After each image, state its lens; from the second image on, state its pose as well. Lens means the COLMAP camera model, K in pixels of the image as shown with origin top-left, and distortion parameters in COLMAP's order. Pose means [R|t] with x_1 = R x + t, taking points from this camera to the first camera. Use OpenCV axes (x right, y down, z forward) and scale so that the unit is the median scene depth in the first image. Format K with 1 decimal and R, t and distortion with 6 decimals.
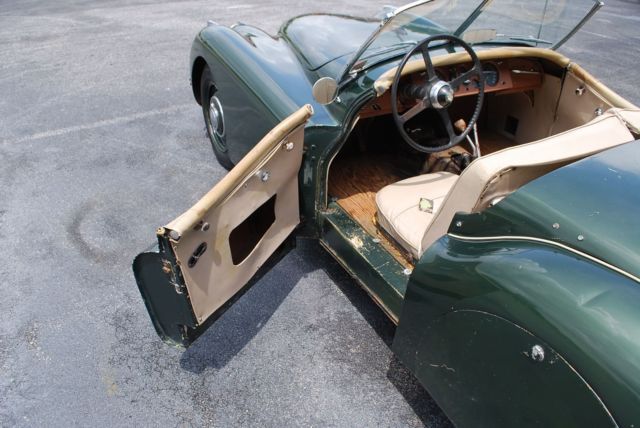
lens RADIAL K [[586.0, 0, 320.0], [0, 586.0, 214.0], [0, 0, 1]] dist [-0.064763, -0.002853]
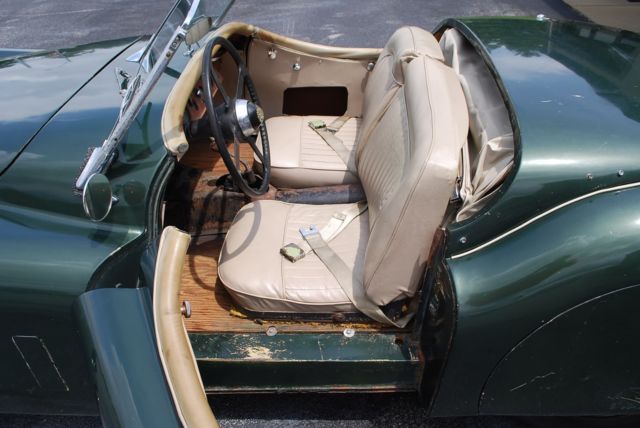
lens RADIAL K [[530.1, 0, 320.0], [0, 530.1, 214.0], [0, 0, 1]] dist [-0.075405, -0.000603]
pose [[0.456080, -0.534863, 0.711275, -0.253873], [0.477152, 0.821618, 0.311881, -0.241460], [-0.751210, 0.197144, 0.629934, 0.493979]]
